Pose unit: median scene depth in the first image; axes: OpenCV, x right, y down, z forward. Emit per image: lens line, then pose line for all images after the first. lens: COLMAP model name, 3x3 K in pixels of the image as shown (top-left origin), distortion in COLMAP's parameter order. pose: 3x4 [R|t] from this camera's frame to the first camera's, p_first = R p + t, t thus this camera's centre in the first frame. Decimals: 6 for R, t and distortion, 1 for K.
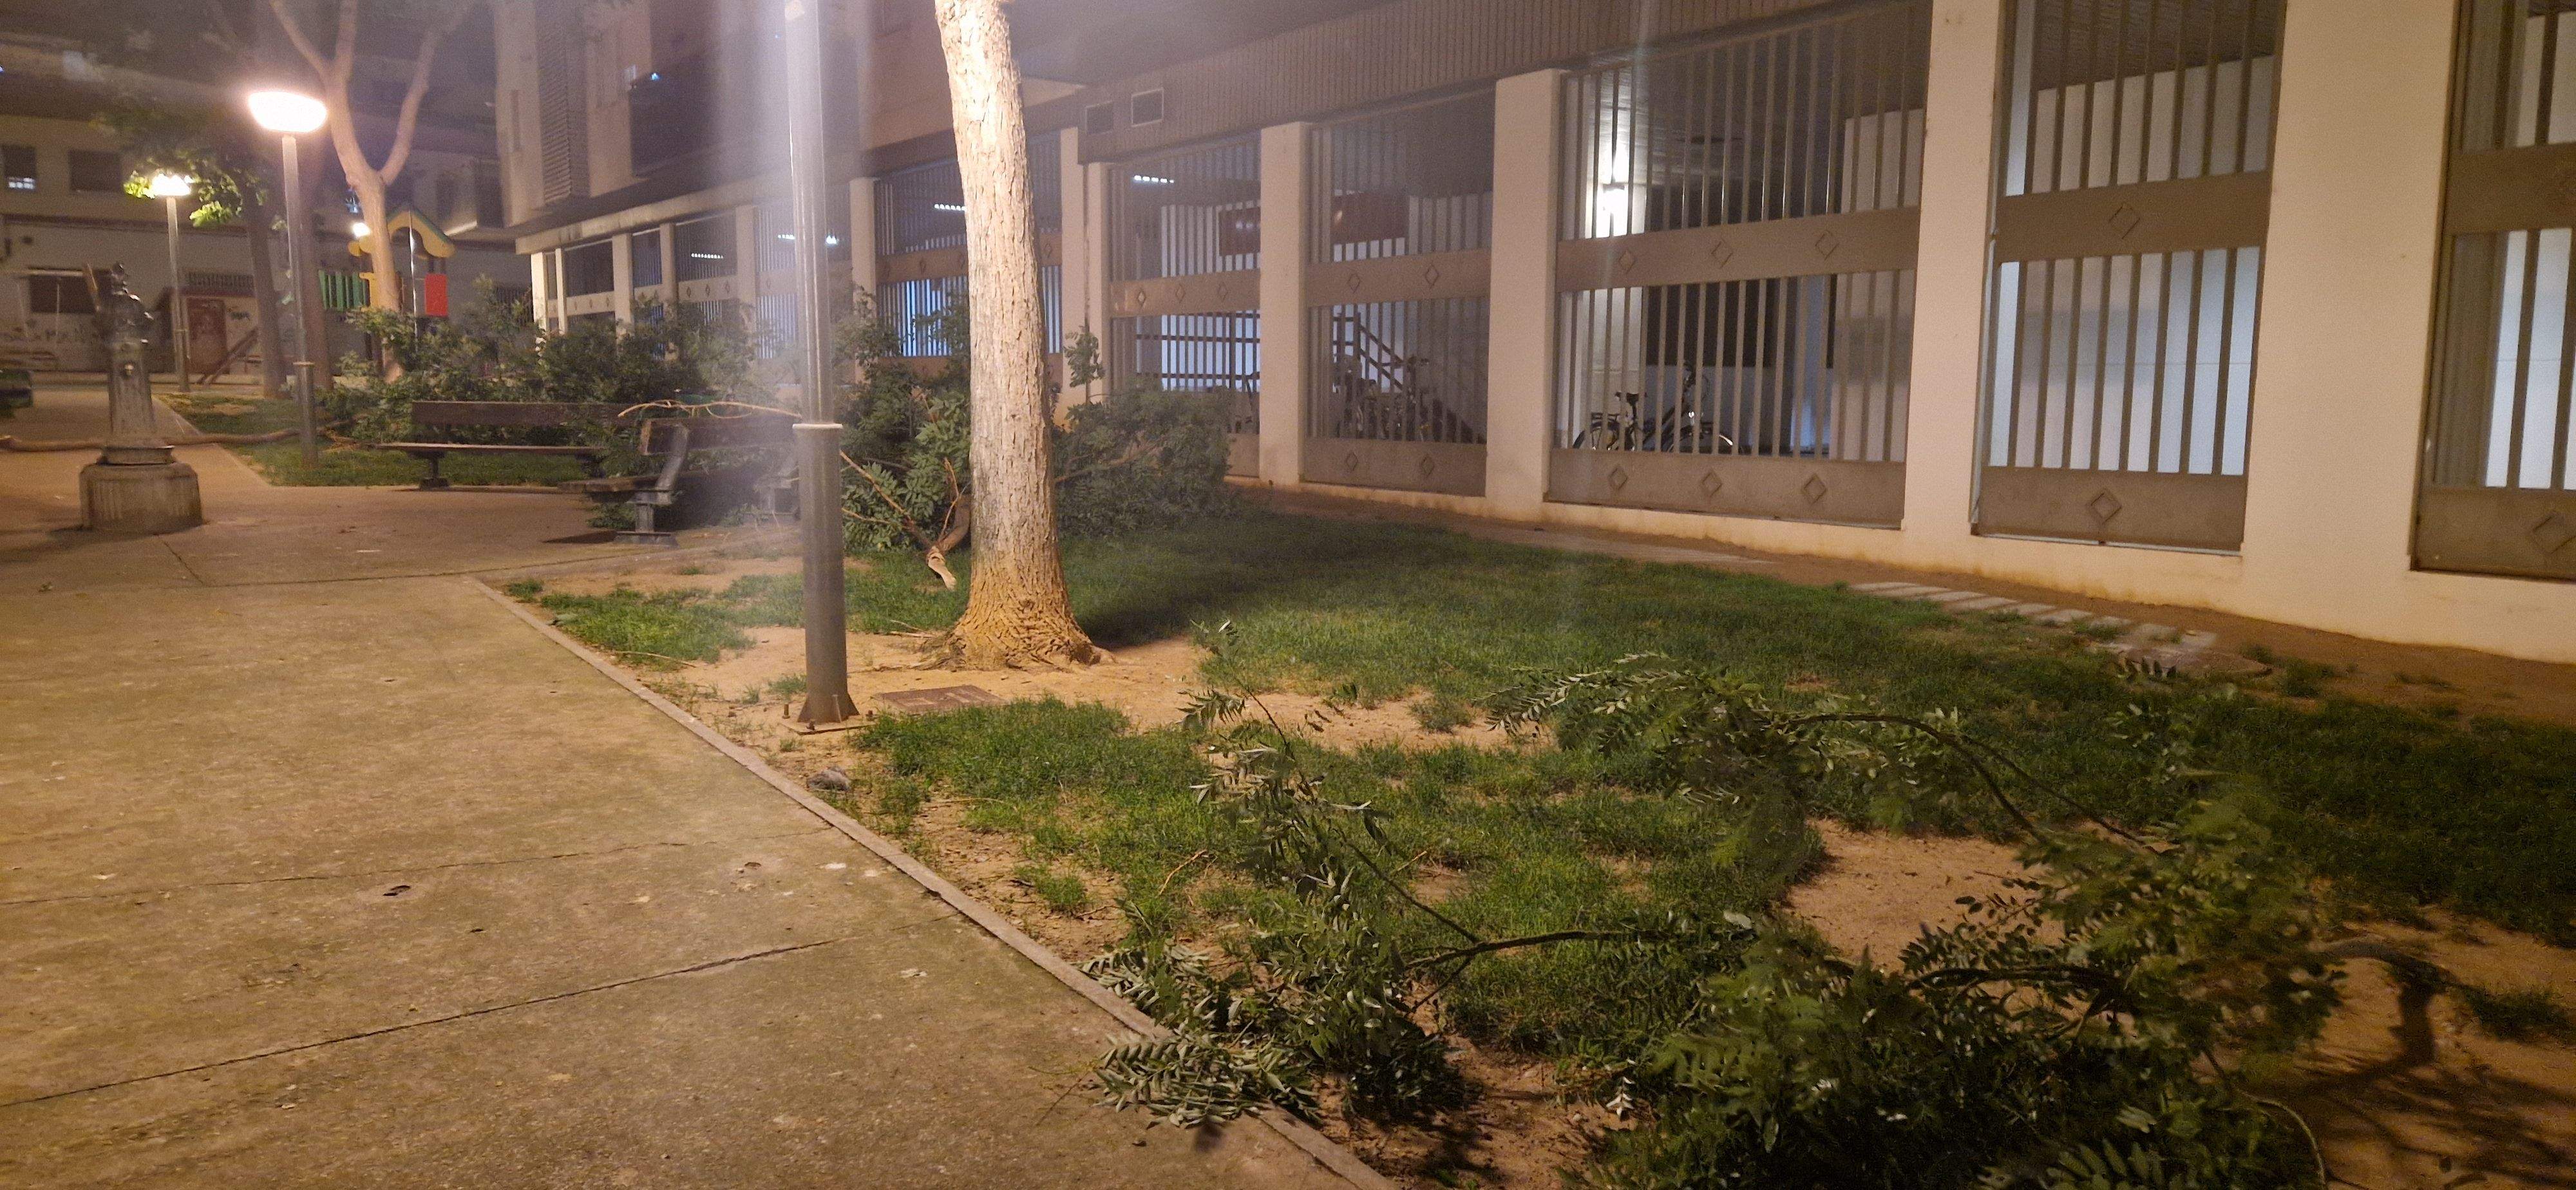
lens RADIAL K [[1689.1, 0, 1288.0], [0, 1689.1, 595.0], [0, 0, 1]] dist [0.080754, -0.058190]
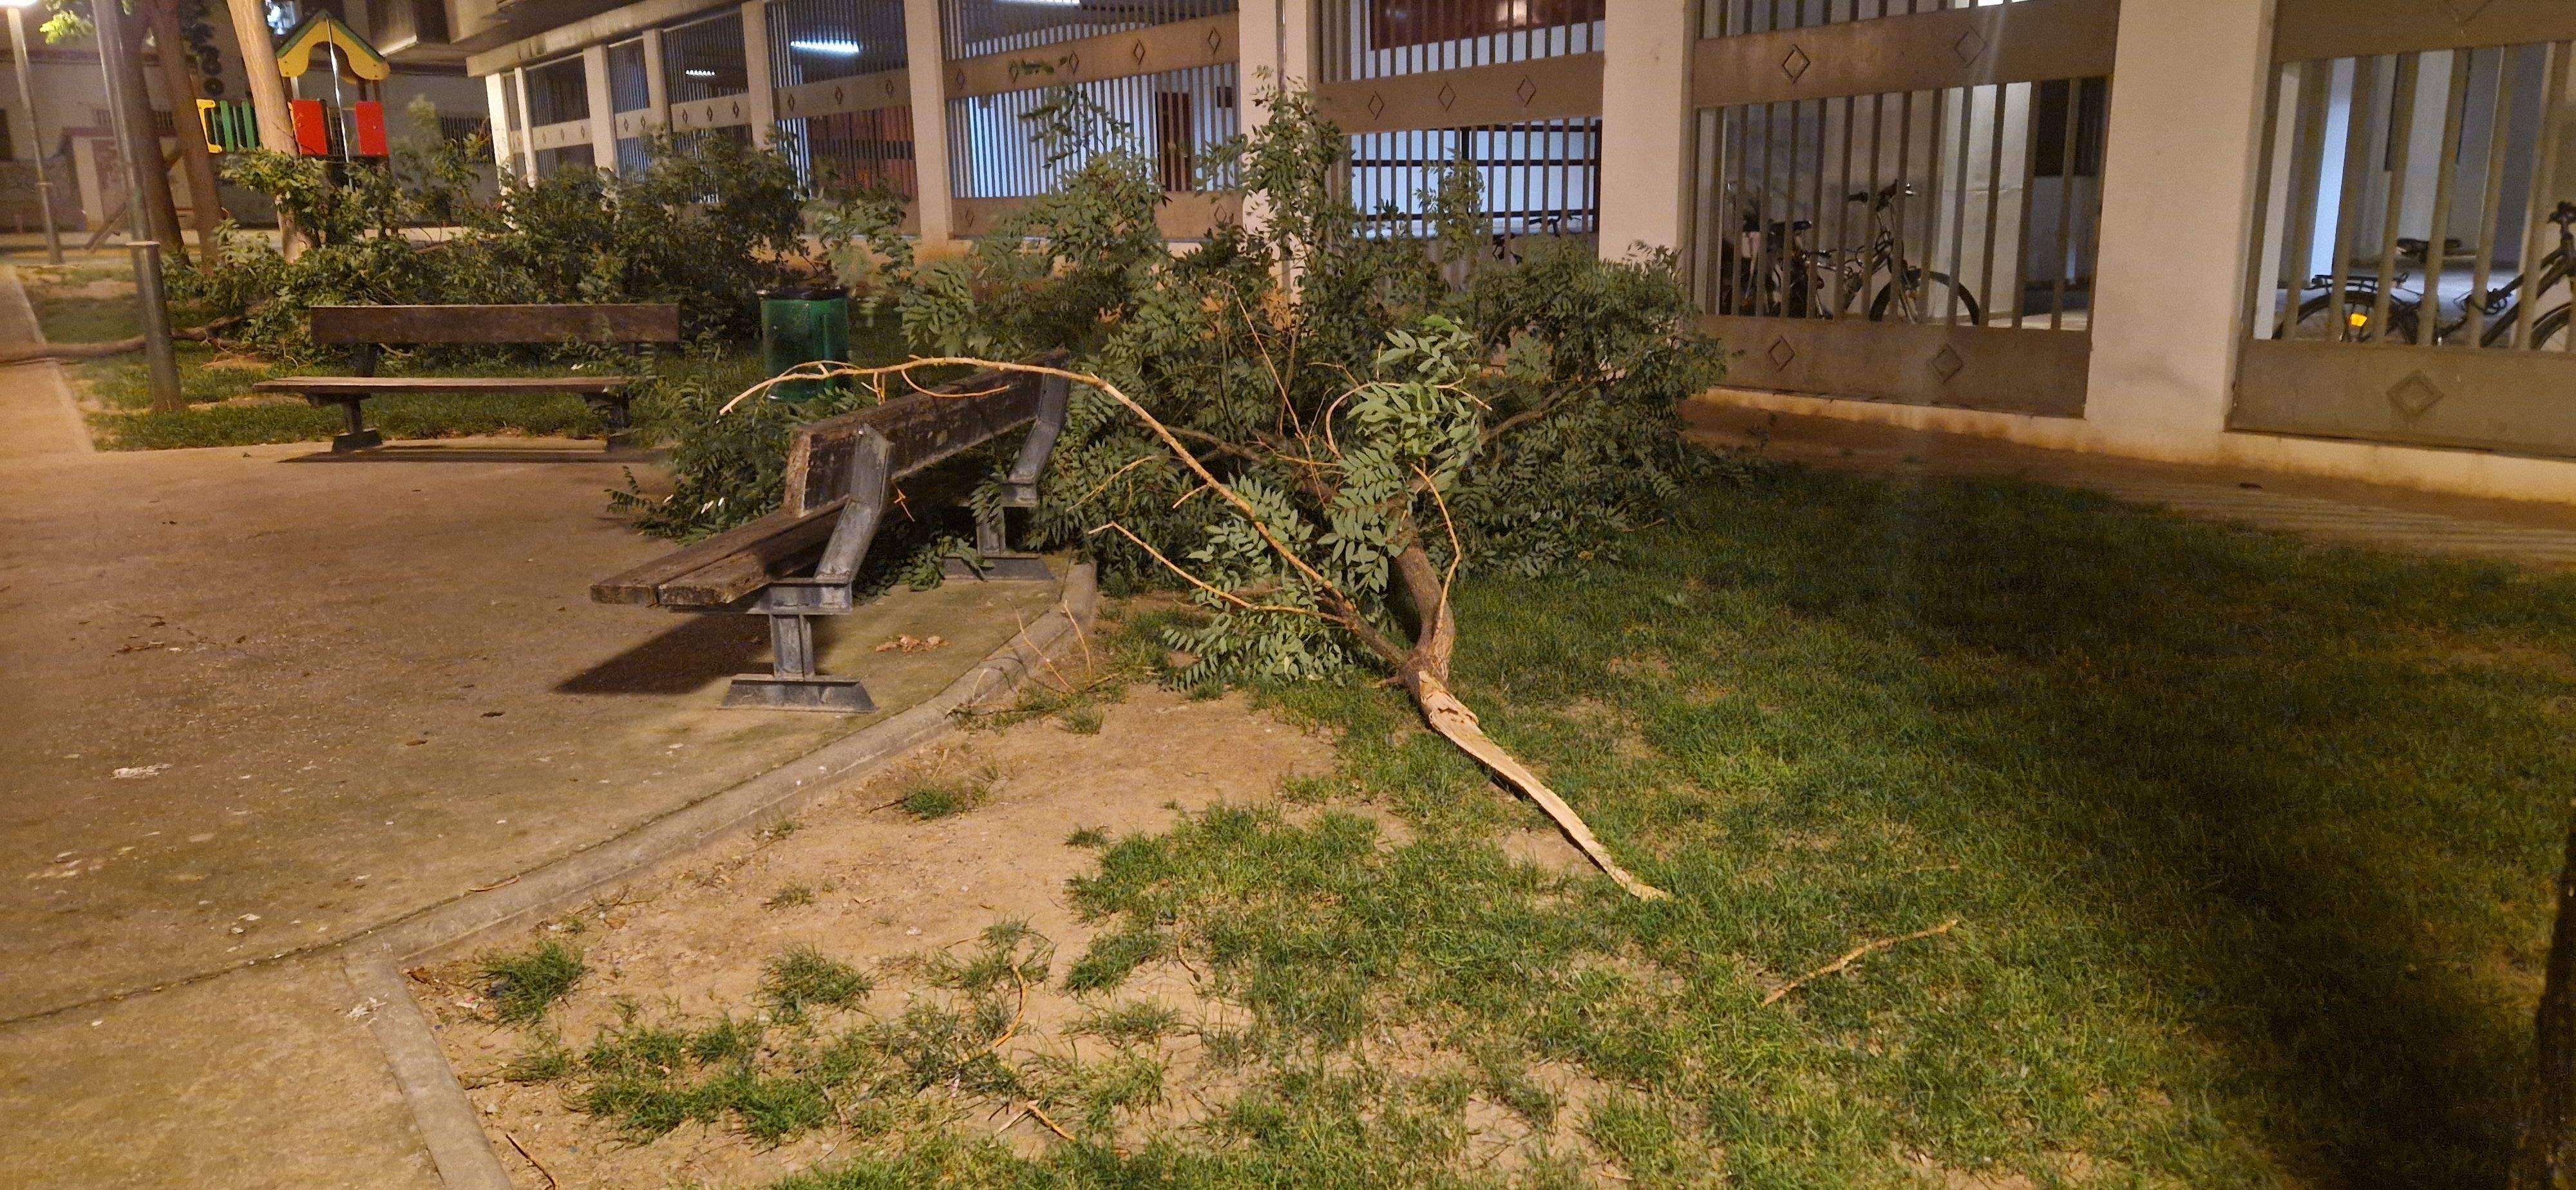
lens RADIAL K [[1775.2, 0, 1288.0], [0, 1775.2, 595.0], [0, 0, 1]] dist [0.052314, -0.001557]
pose [[0.999631, -0.024965, -0.010744, -0.122375], [0.025856, 0.995340, 0.092896, -0.047706], [0.008375, -0.093140, 0.995618, 0.275348]]
